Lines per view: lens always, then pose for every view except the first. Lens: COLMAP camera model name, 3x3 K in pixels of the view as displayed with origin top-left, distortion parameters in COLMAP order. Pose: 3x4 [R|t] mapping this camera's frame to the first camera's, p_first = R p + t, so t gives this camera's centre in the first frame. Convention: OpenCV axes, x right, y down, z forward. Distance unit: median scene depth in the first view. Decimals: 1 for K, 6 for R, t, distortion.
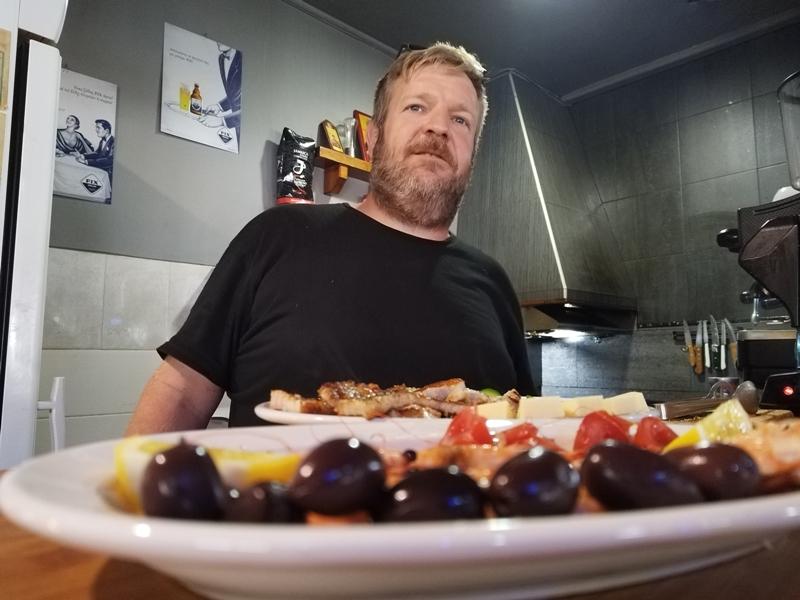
lens RADIAL K [[578.0, 0, 405.4], [0, 578.0, 317.2], [0, 0, 1]] dist [0.039805, -0.069262]
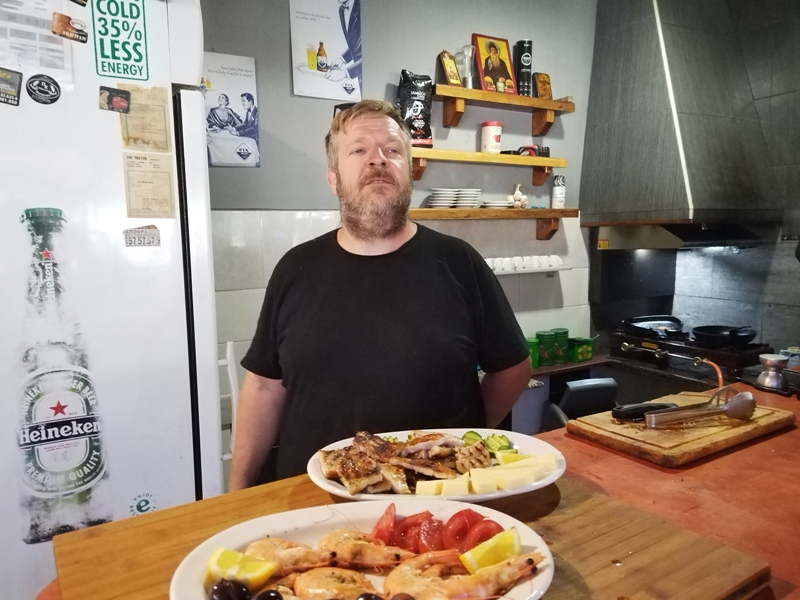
lens RADIAL K [[578.0, 0, 405.4], [0, 578.0, 317.2], [0, 0, 1]] dist [0.039805, -0.069262]
pose [[0.963950, 0.018494, -0.265442, 0.084050], [0.040821, 0.975494, 0.216206, -0.113064], [0.262935, -0.219247, 0.939572, -0.089041]]
